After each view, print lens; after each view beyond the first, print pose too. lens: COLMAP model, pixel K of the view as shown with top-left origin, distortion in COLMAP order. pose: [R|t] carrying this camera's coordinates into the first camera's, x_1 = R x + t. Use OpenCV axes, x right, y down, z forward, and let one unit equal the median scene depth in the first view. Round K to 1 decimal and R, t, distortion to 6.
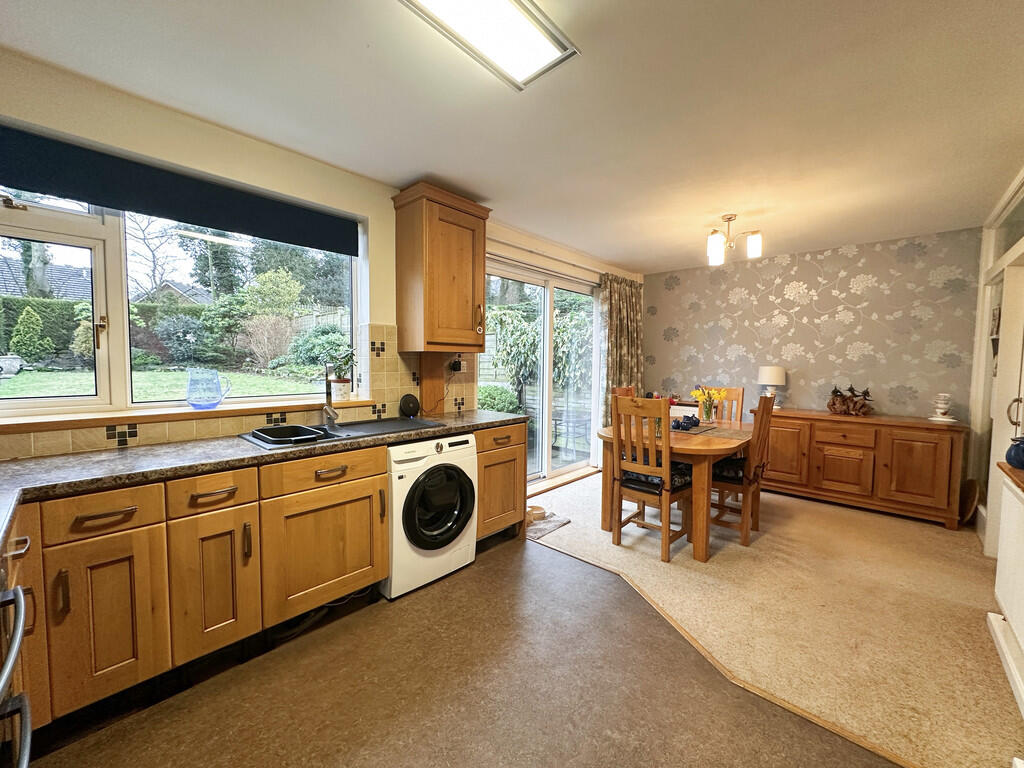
lens RADIAL K [[412.1, 0, 512.0], [0, 412.1, 384.0], [0, 0, 1]] dist [0.001691, 0.000069]
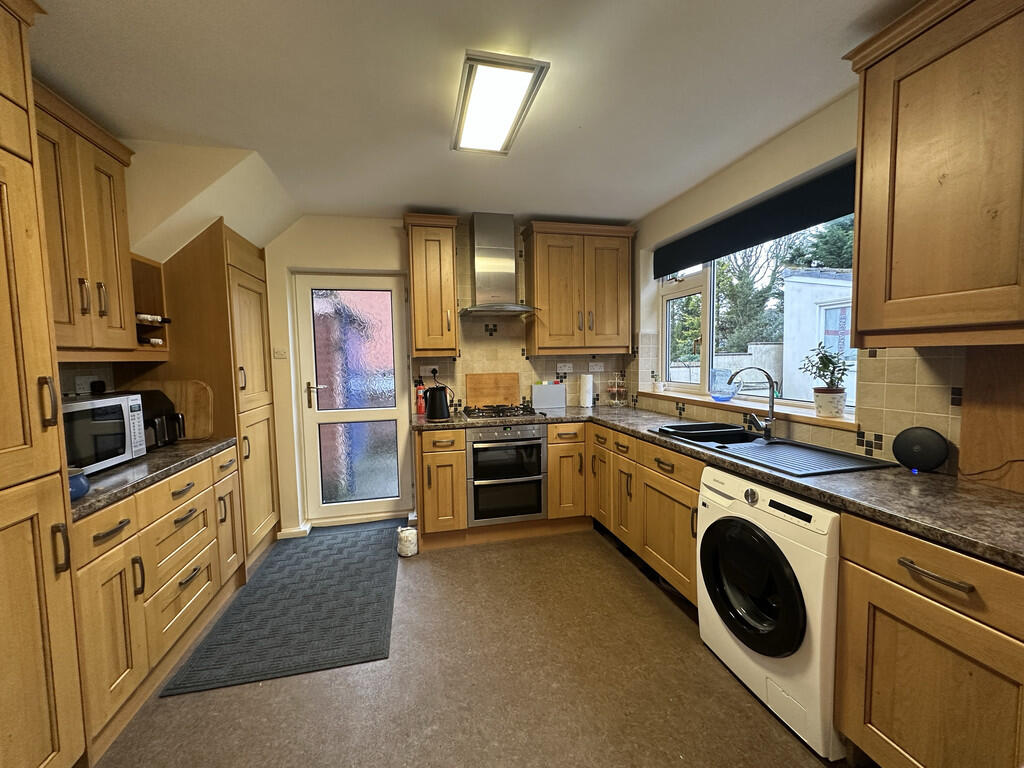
lens RADIAL K [[412.1, 0, 512.0], [0, 412.1, 384.0], [0, 0, 1]] dist [0.001691, 0.000069]
pose [[-0.562672, 0.055883, -0.824789, 0.533683], [-0.031379, 0.995550, 0.088859, -0.068241], [0.826084, 0.075880, -0.558415, 0.954609]]
